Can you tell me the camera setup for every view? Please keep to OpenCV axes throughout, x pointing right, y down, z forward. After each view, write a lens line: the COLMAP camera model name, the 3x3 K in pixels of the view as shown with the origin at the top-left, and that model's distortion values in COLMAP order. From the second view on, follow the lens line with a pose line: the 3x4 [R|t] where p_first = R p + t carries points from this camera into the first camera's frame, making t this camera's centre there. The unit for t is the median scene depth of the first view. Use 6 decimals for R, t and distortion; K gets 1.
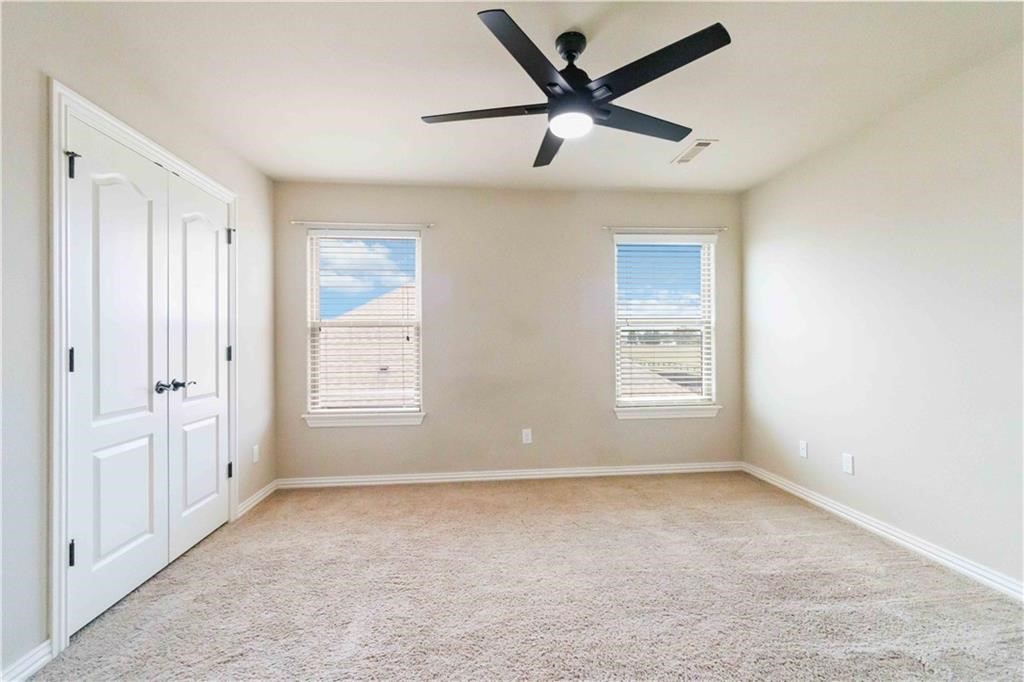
lens RADIAL K [[474.3, 0, 512.0], [0, 474.3, 341.0], [0, 0, 1]] dist [0.000552, 0.000014]
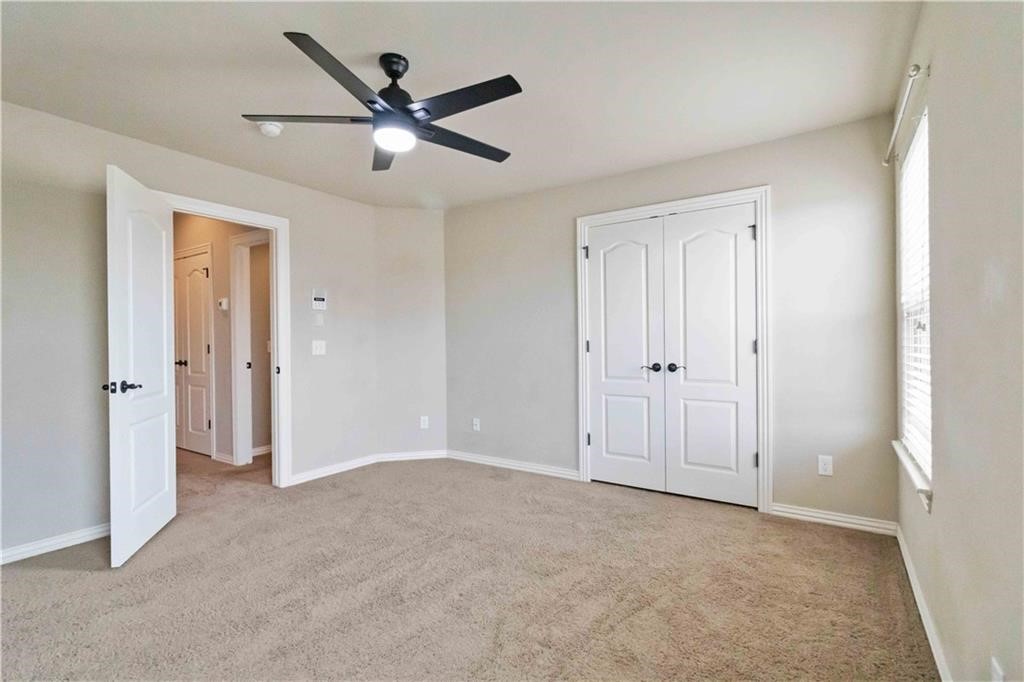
lens RADIAL K [[474.3, 0, 512.0], [0, 474.3, 341.0], [0, 0, 1]] dist [0.000552, 0.000014]
pose [[-0.638825, 0.010904, -0.769275, 0.681636], [0.012263, 0.999917, 0.003989, 0.003826], [0.769254, -0.006885, -0.638906, 1.600937]]
